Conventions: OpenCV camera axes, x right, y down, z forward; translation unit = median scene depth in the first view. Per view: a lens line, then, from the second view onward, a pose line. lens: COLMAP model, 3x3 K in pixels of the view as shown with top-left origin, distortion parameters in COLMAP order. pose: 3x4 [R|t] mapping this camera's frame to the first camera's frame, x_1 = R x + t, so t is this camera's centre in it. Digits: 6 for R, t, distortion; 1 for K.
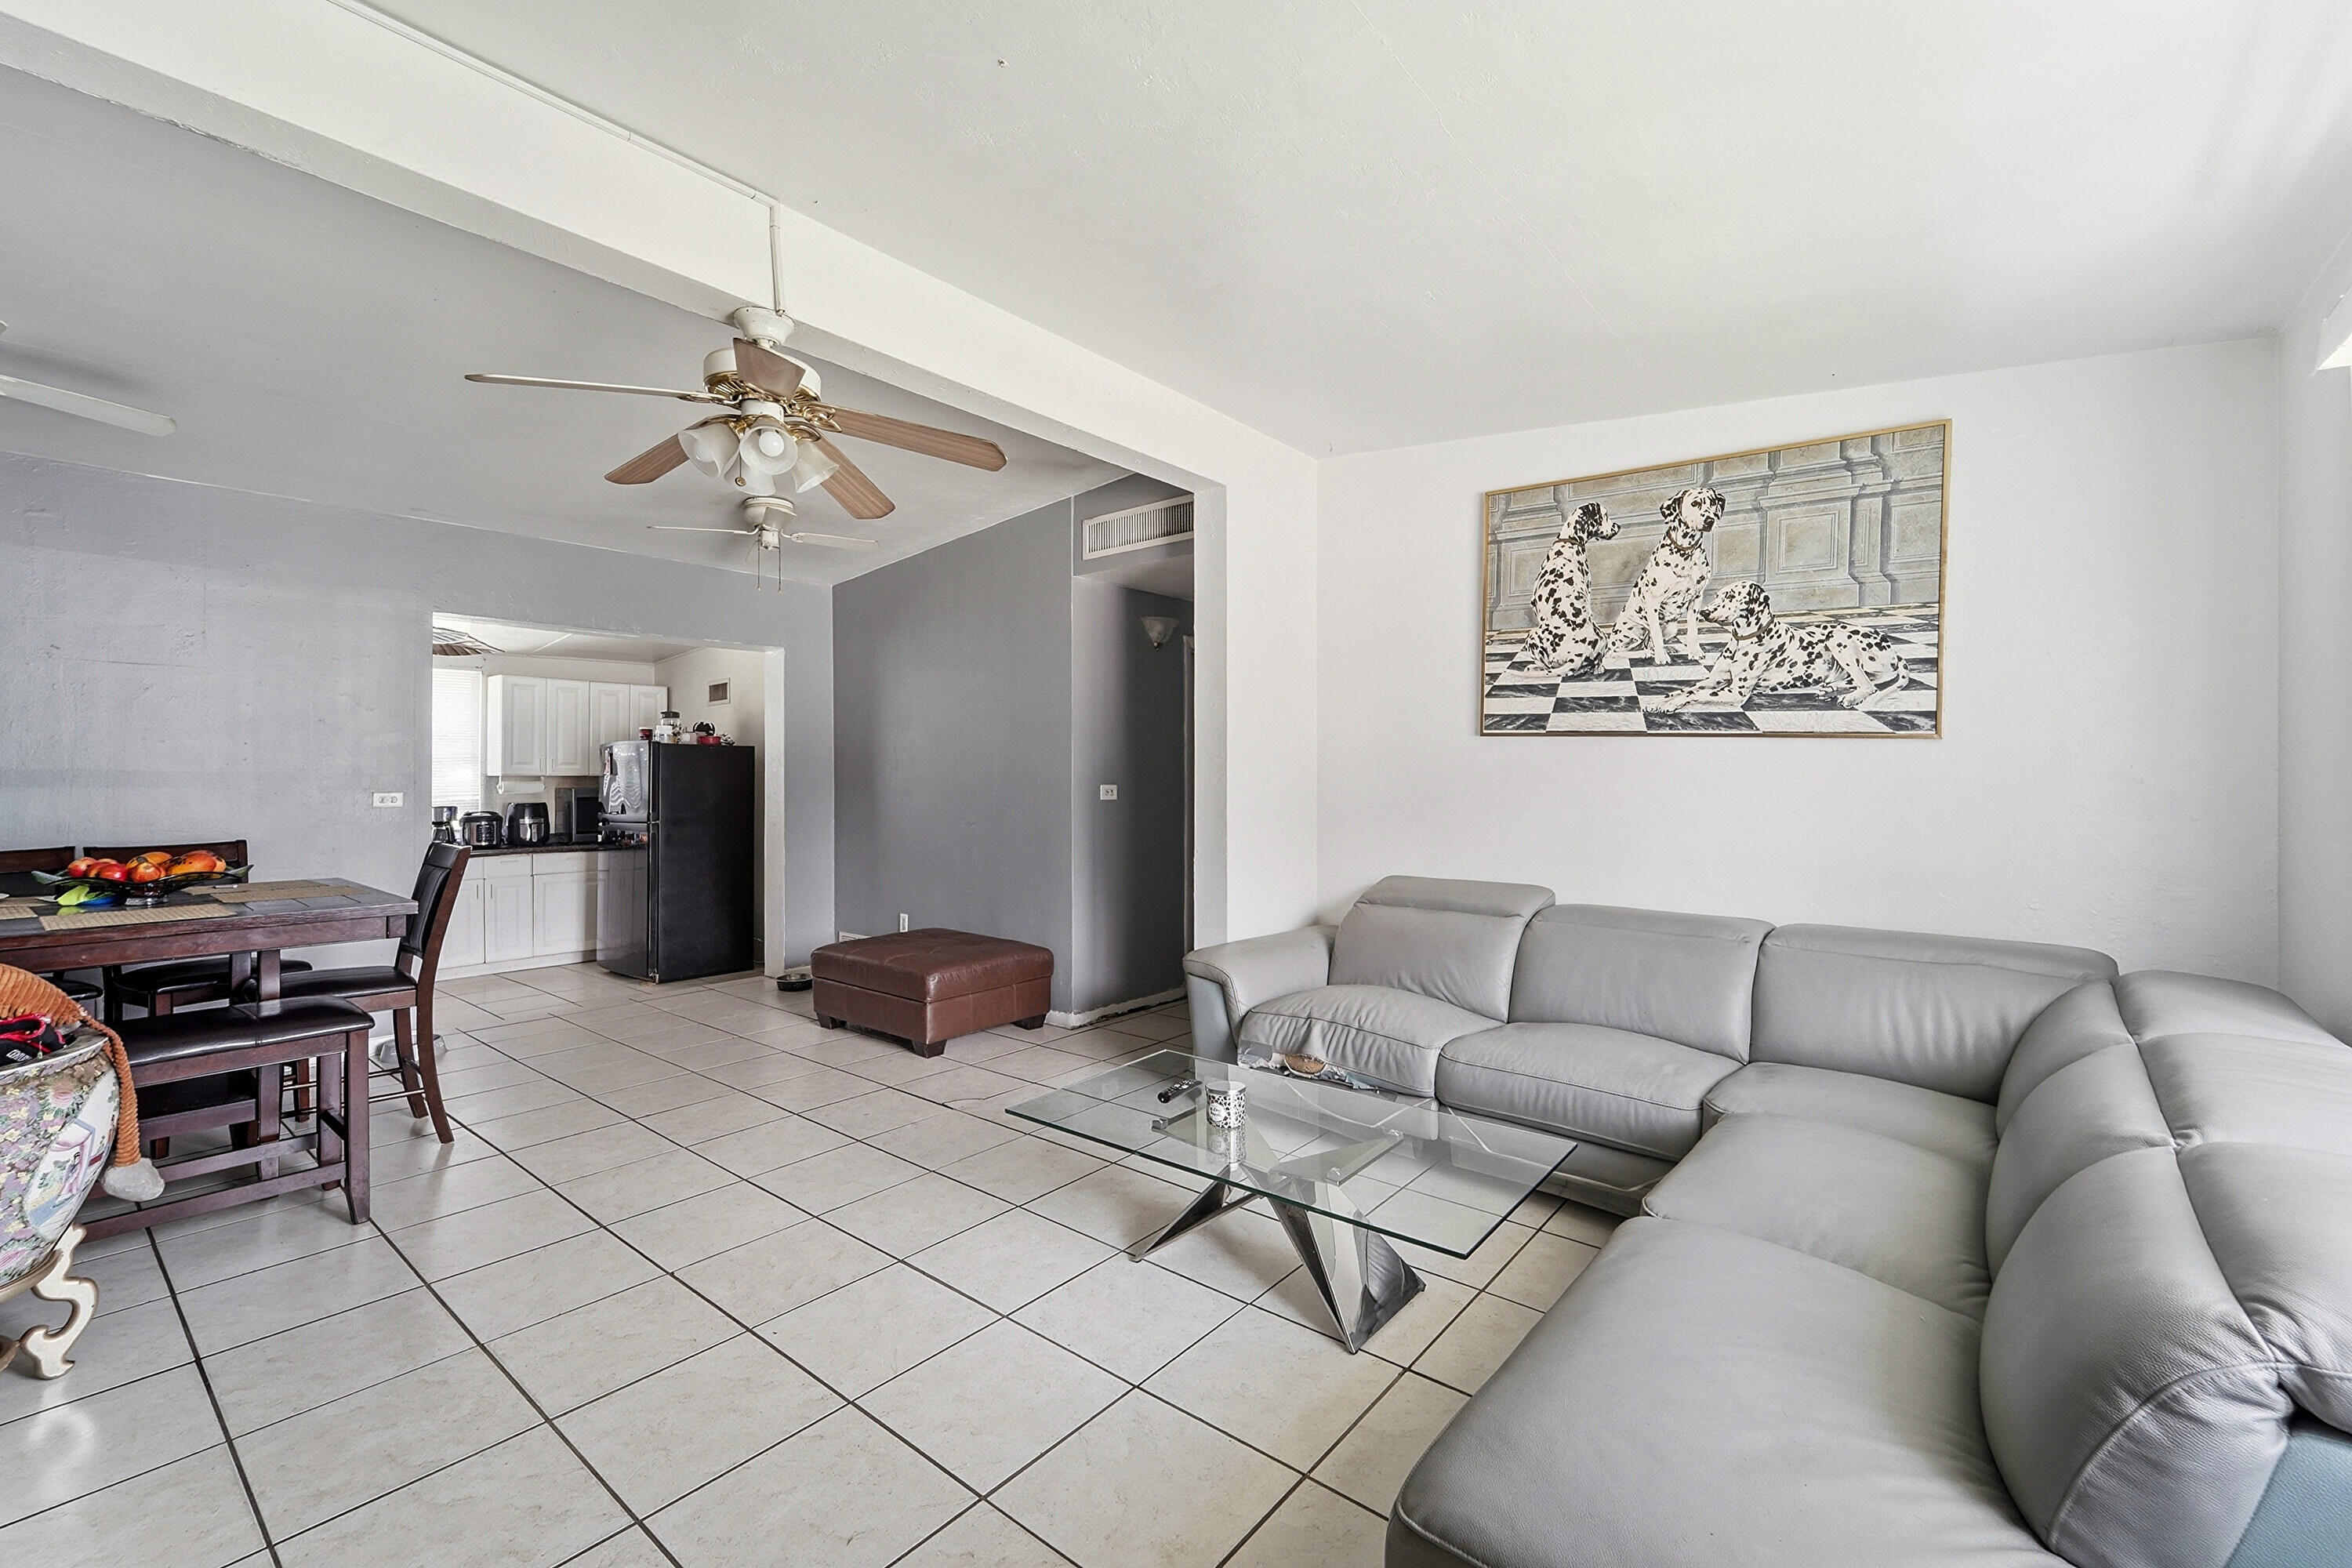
lens RADIAL K [[984.0, 0, 1172.0], [0, 984.0, 788.9], [0, 0, 1]] dist [-0.003561, -0.000097]
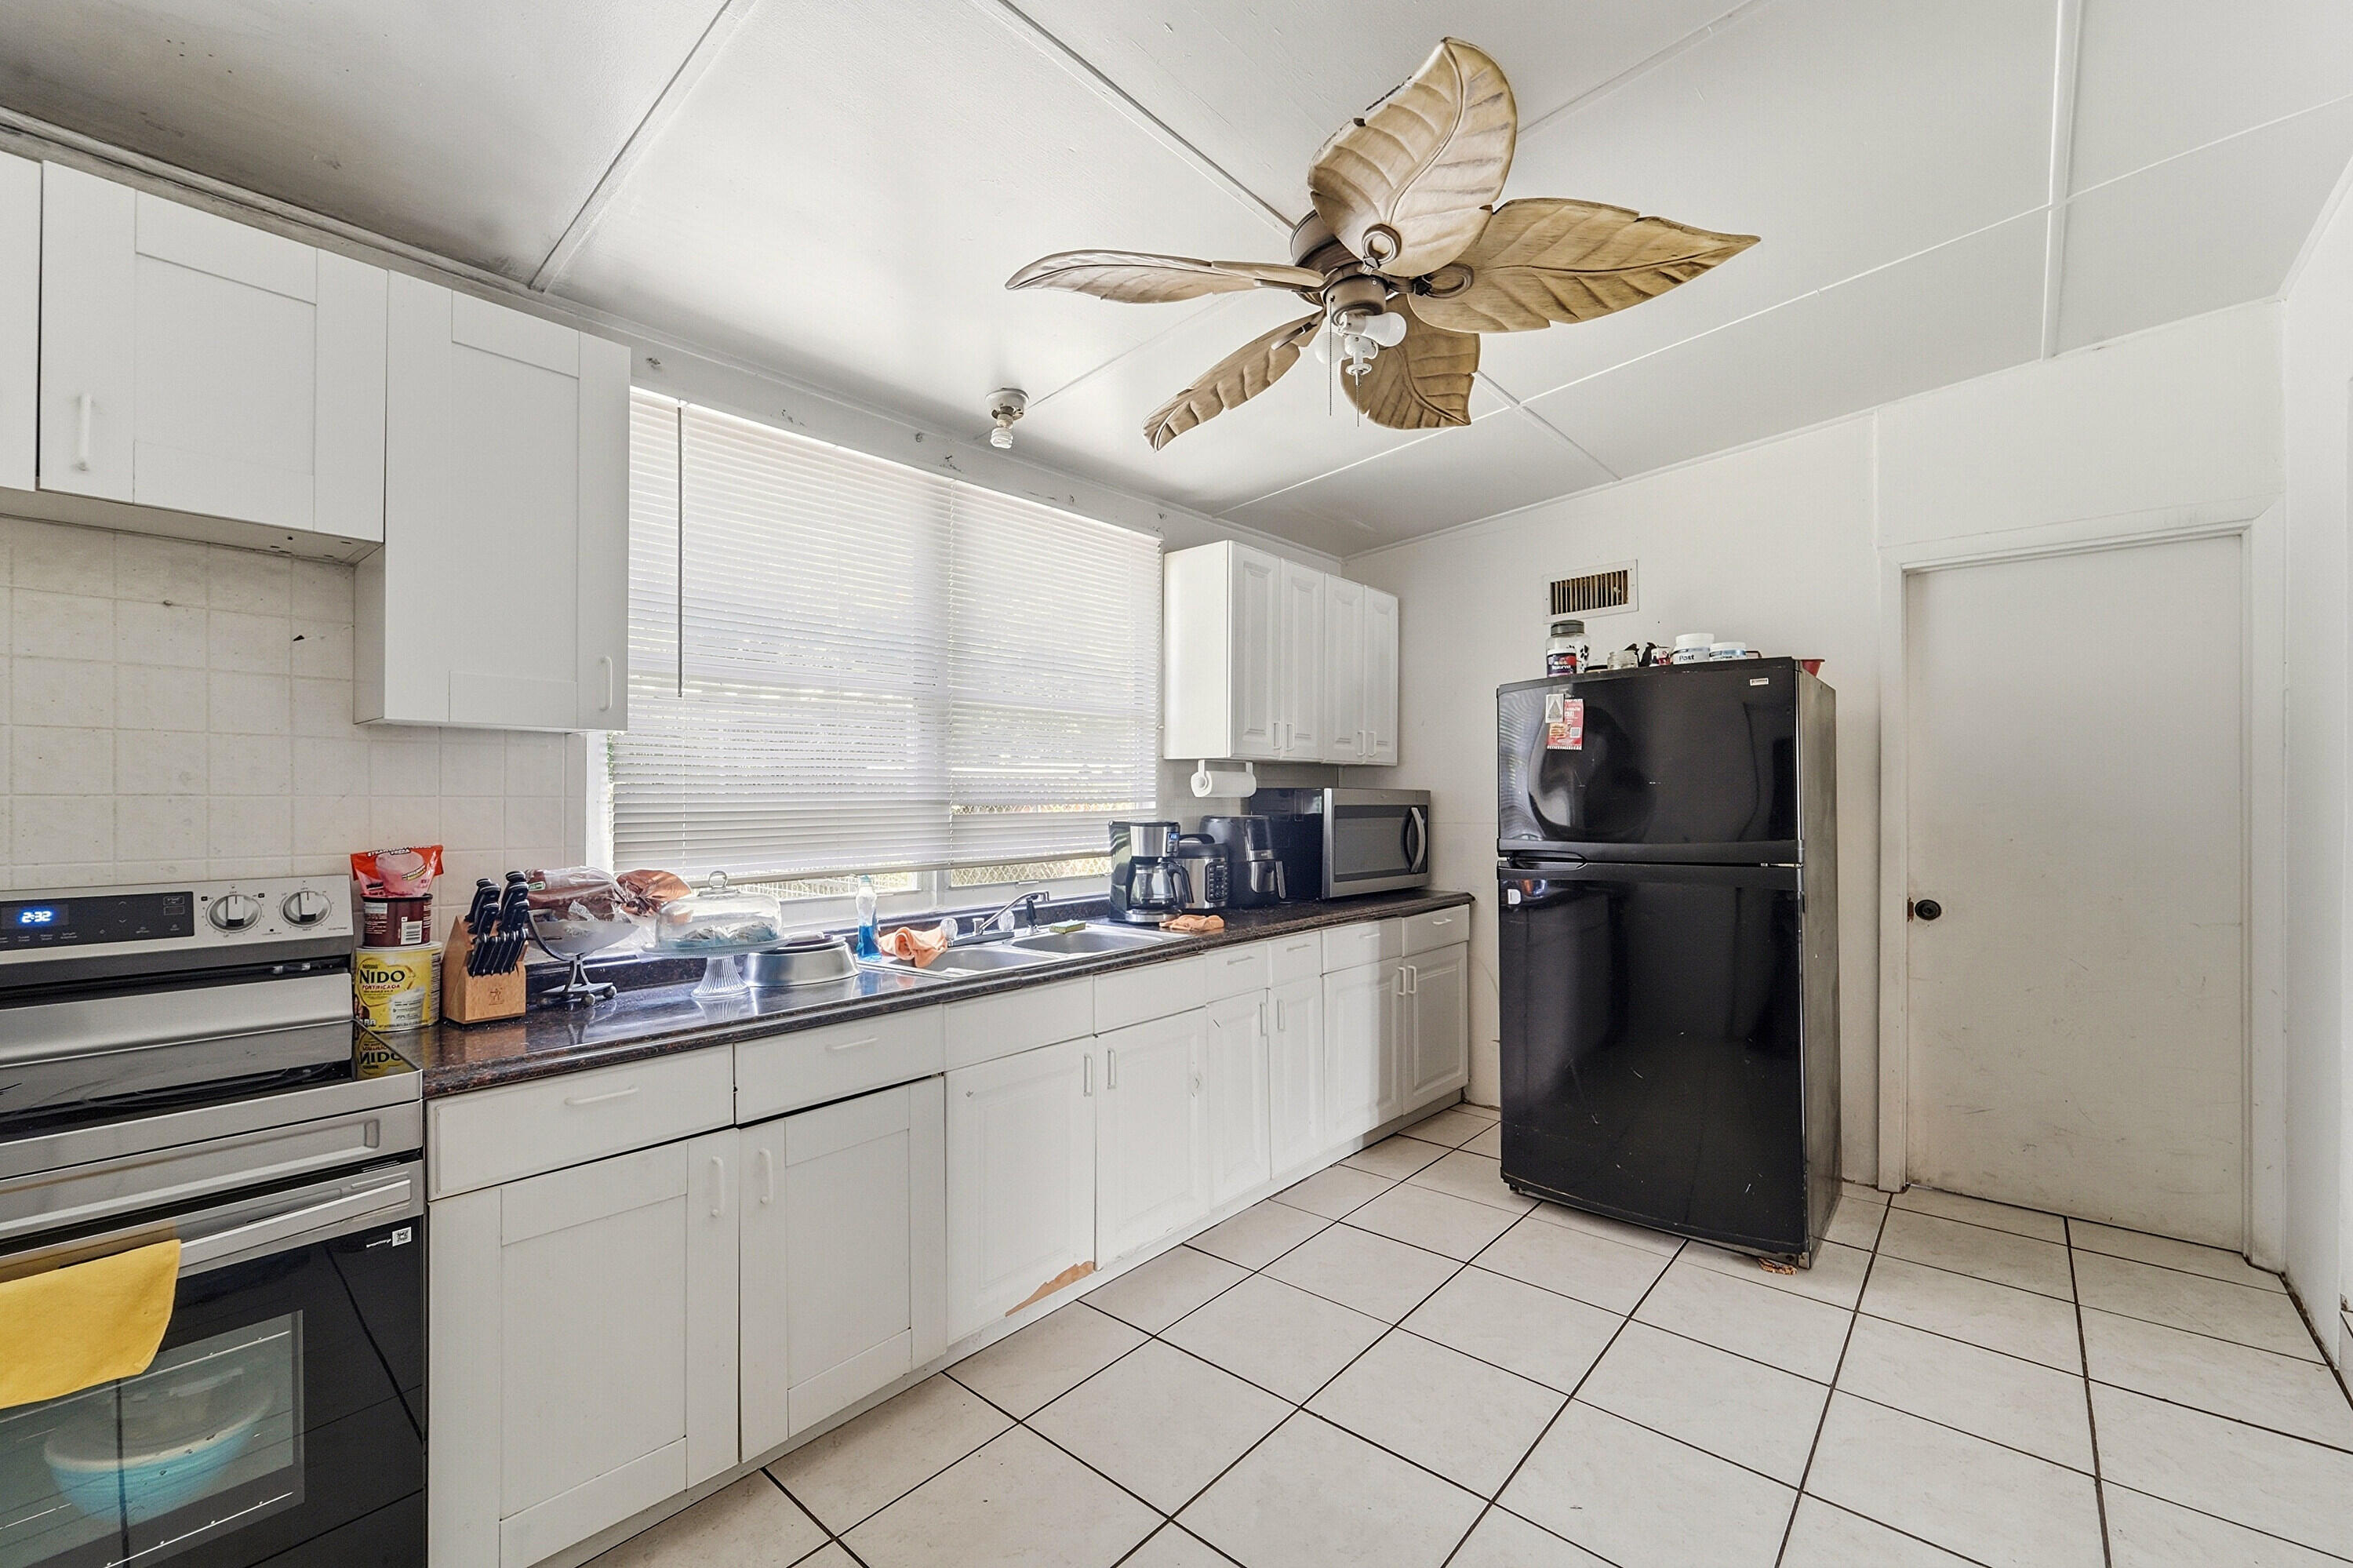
lens RADIAL K [[984.4, 0, 1172.5], [0, 984.4, 788.9], [0, 0, 1]] dist [-0.003561, -0.000097]
pose [[0.999686, 0.004967, -0.024549, -0.716767], [-0.005273, 0.999909, -0.012450, 0.007356], [0.024485, 0.012575, 0.999621, 0.545812]]
